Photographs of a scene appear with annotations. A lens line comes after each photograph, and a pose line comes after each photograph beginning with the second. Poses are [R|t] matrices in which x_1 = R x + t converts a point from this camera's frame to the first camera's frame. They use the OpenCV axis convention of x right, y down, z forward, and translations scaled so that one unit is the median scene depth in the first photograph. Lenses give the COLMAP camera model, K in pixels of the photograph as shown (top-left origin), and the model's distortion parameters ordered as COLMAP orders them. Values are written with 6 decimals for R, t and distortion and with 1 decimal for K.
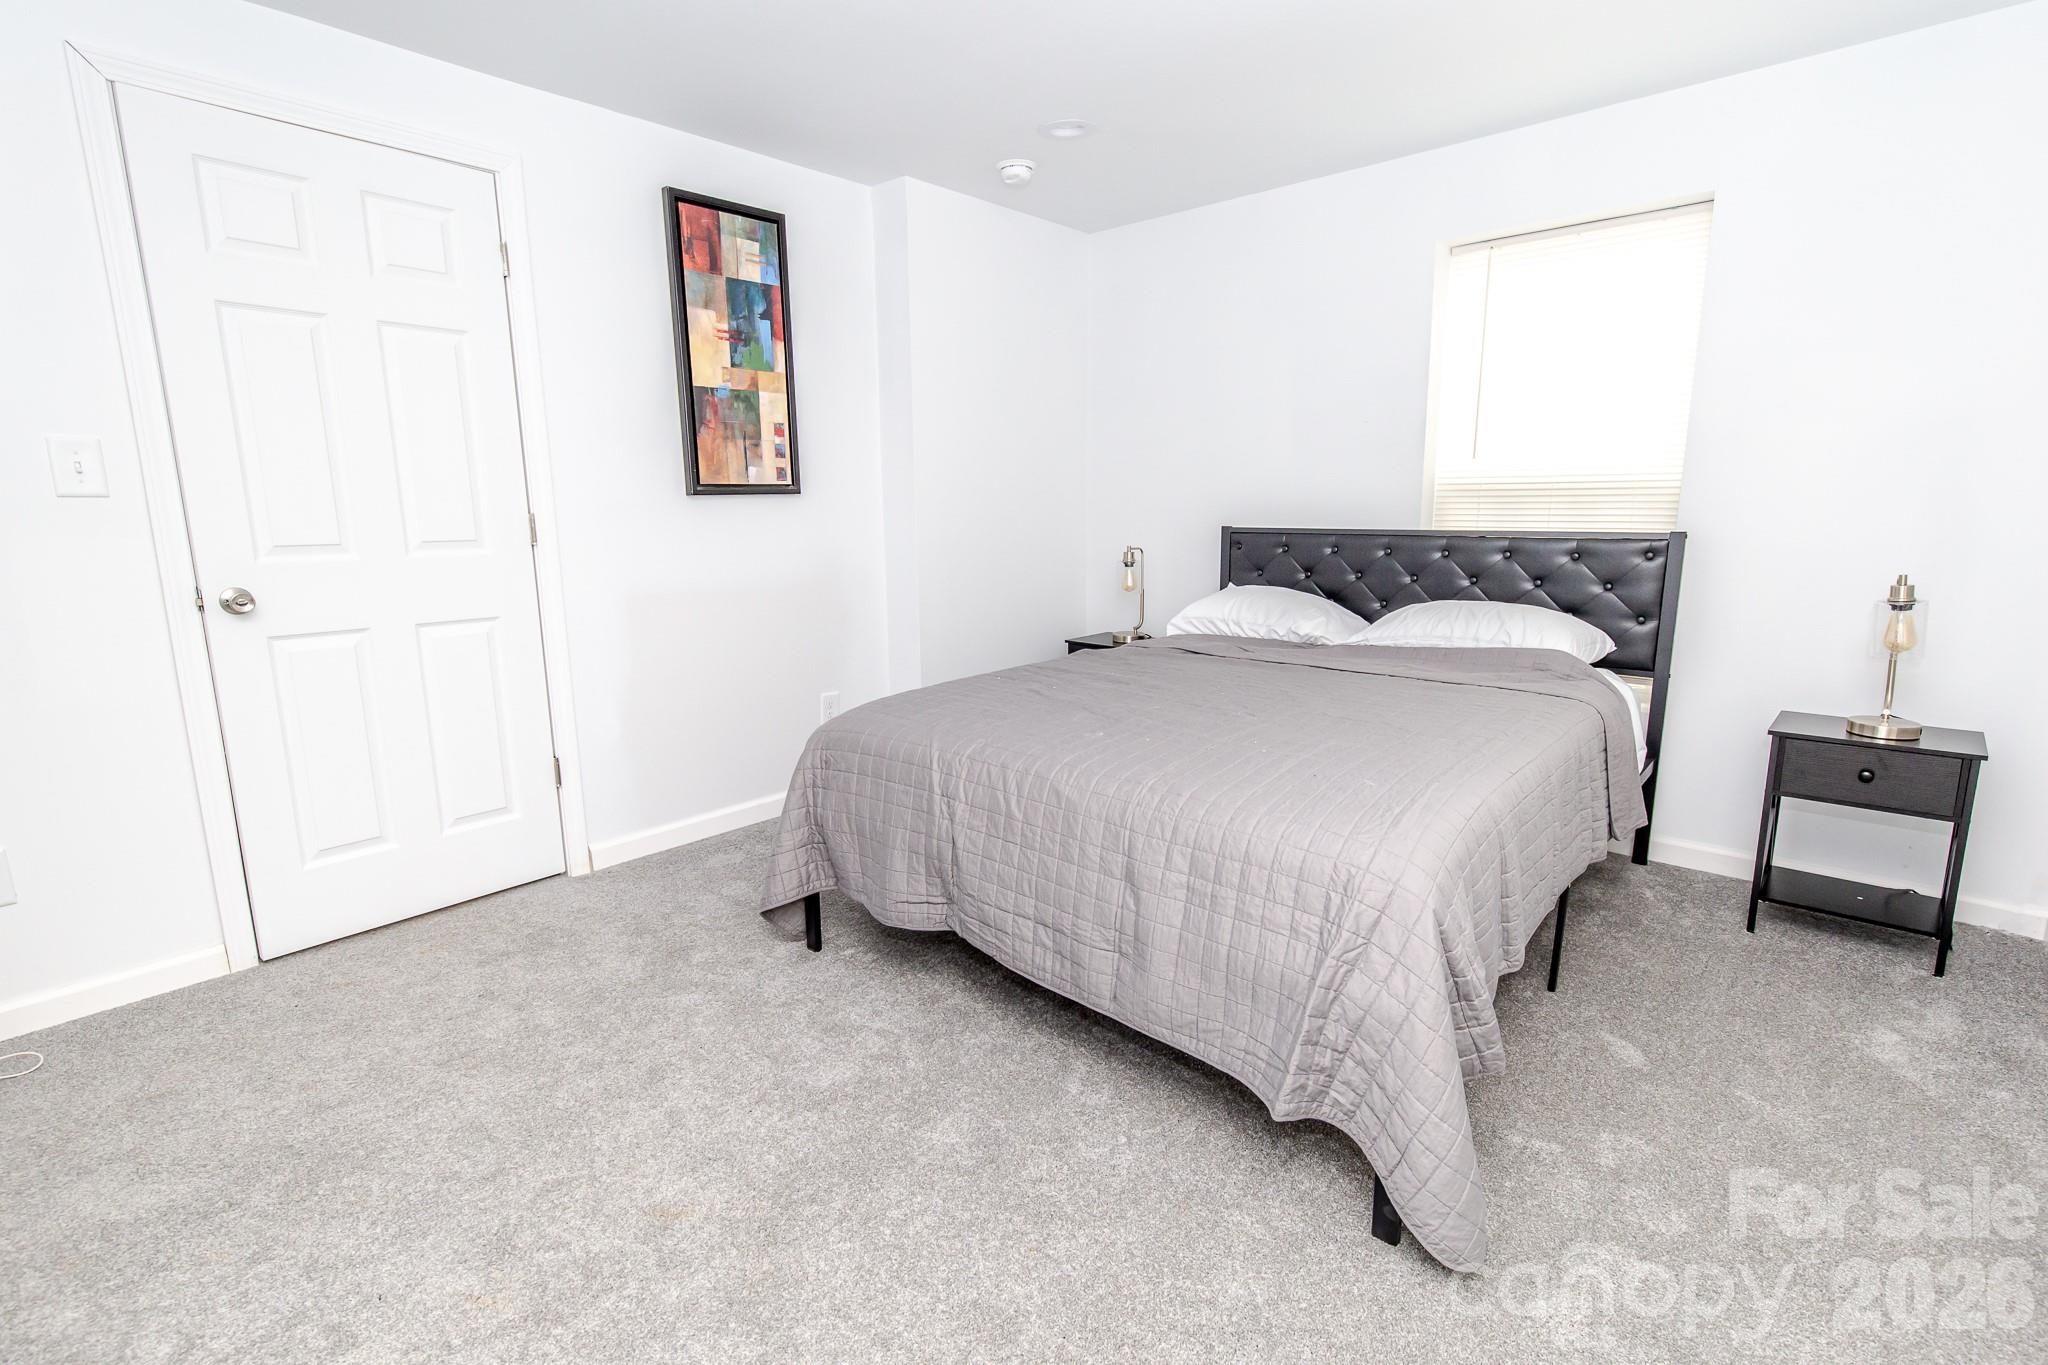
lens RADIAL K [[914.4, 0, 1026.0], [0, 914.4, 674.5], [0, 0, 1]] dist [0.004737, -0.001726]
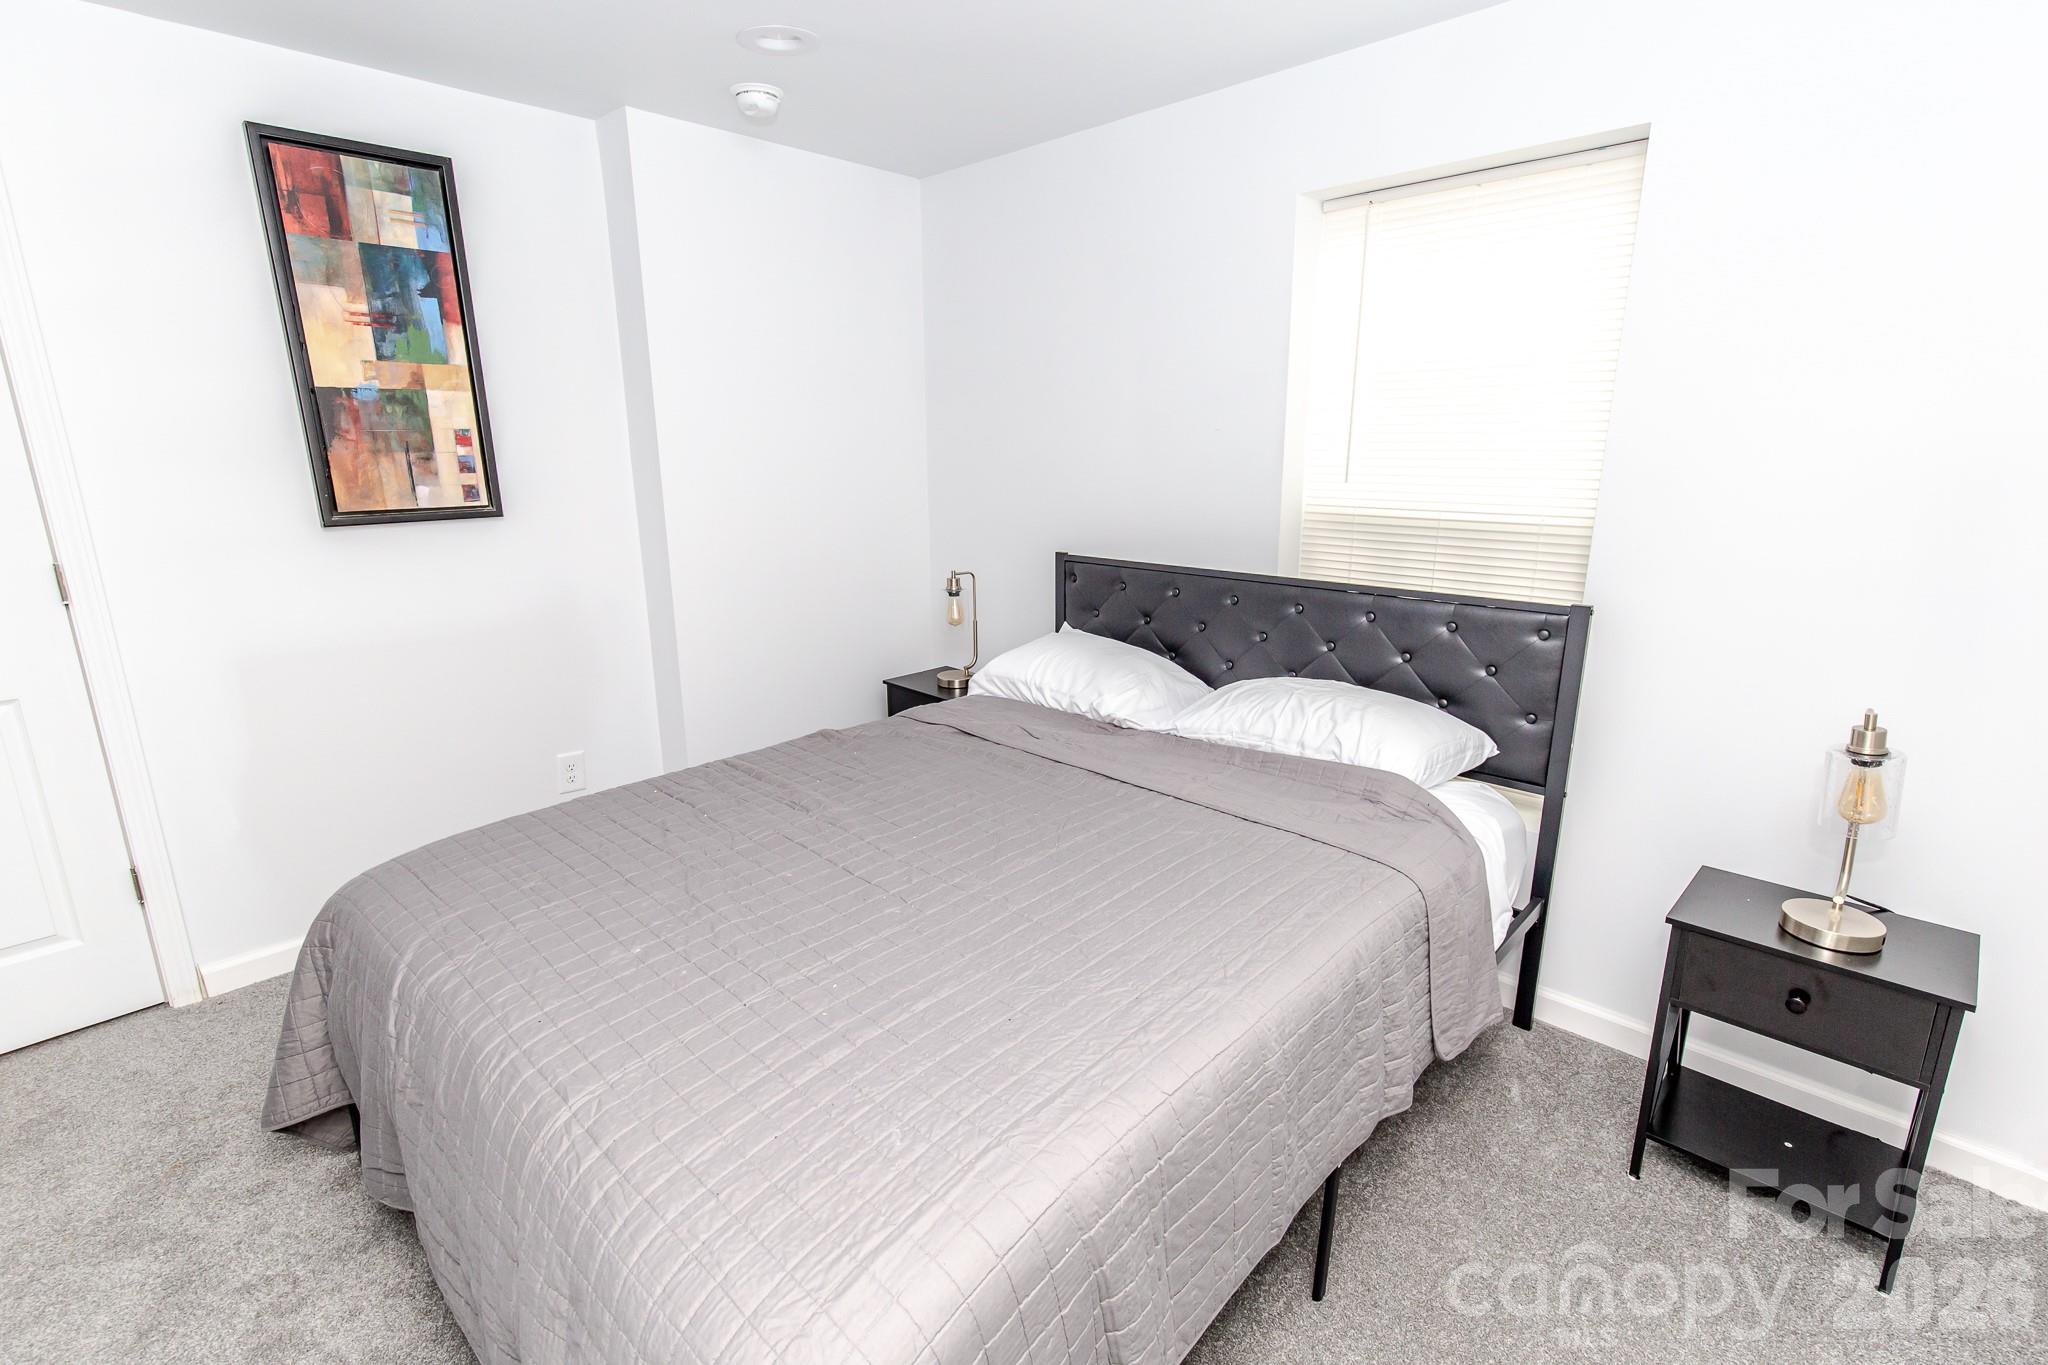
lens RADIAL K [[914.4, 0, 1016.9], [0, 914.4, 677.9], [0, 0, 1]] dist [0.004737, -0.001726]
pose [[0.999412, 0.015548, -0.030569, 0.262581], [-0.013741, 0.998194, 0.058486, -0.124632], [0.031423, -0.058031, 0.997820, 0.233140]]
